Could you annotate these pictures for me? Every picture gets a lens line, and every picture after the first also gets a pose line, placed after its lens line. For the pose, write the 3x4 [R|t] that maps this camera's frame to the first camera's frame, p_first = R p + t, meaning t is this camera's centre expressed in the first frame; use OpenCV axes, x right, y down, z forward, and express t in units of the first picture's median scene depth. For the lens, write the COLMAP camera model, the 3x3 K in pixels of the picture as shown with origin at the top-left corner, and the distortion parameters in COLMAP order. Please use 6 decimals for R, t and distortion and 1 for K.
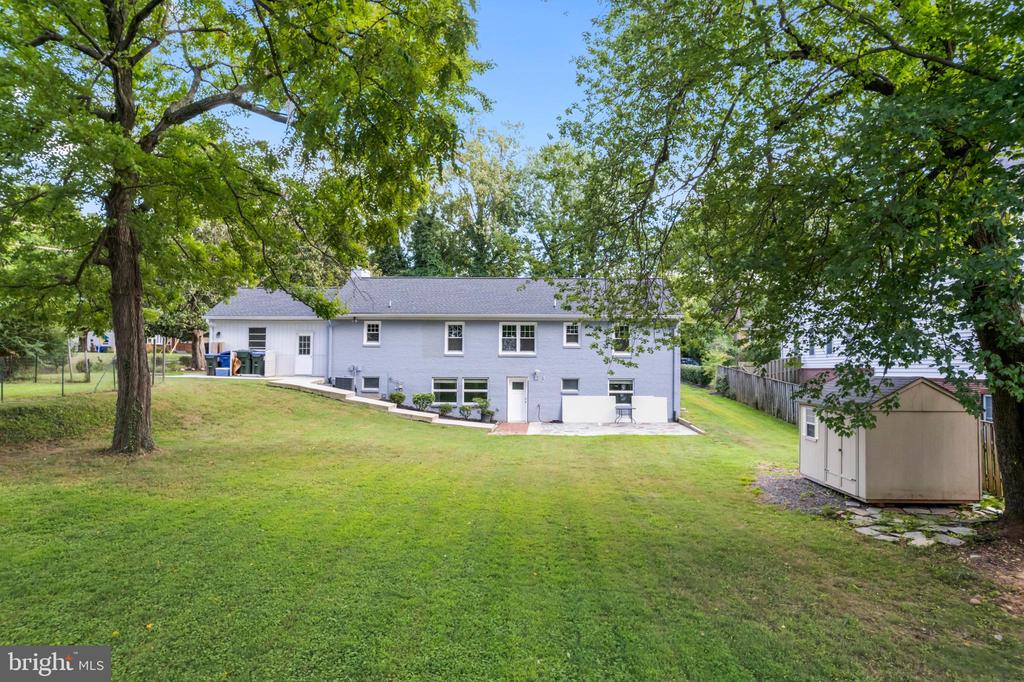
lens RADIAL K [[662.8, 0, 512.0], [0, 662.8, 341.0], [0, 0, 1]] dist [-0.022527, 0.000734]
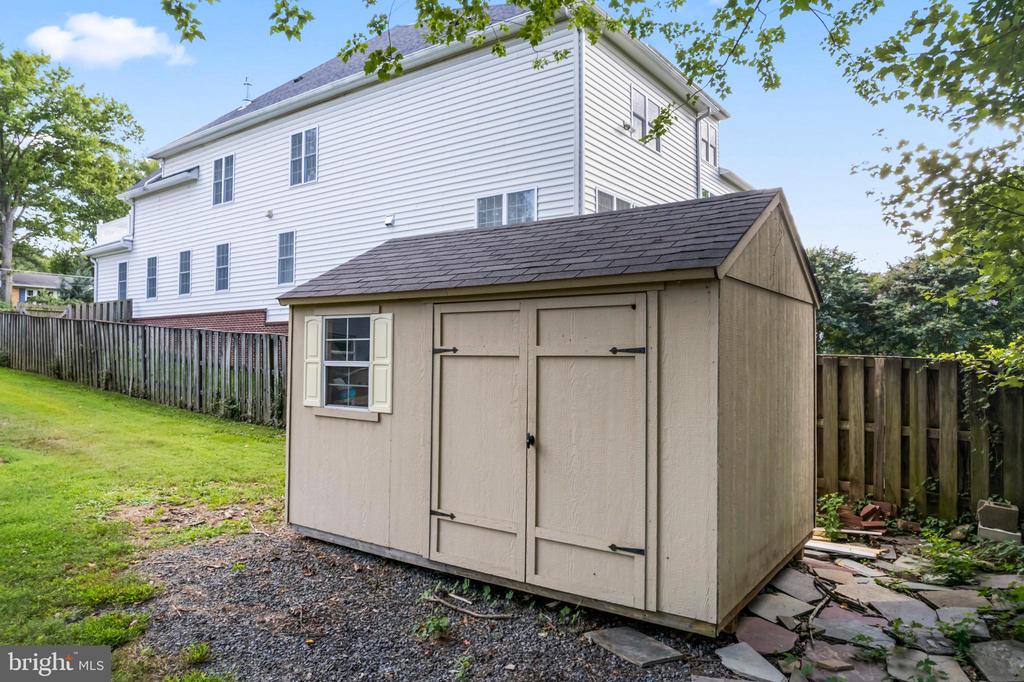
lens RADIAL K [[662.8, 0, 512.0], [0, 662.8, 341.0], [0, 0, 1]] dist [-0.022527, 0.000734]
pose [[0.543934, 0.010226, 0.839065, 0.127130], [-0.031584, 0.999467, 0.008294, 0.059817], [-0.838533, -0.031012, 0.543967, 0.419809]]
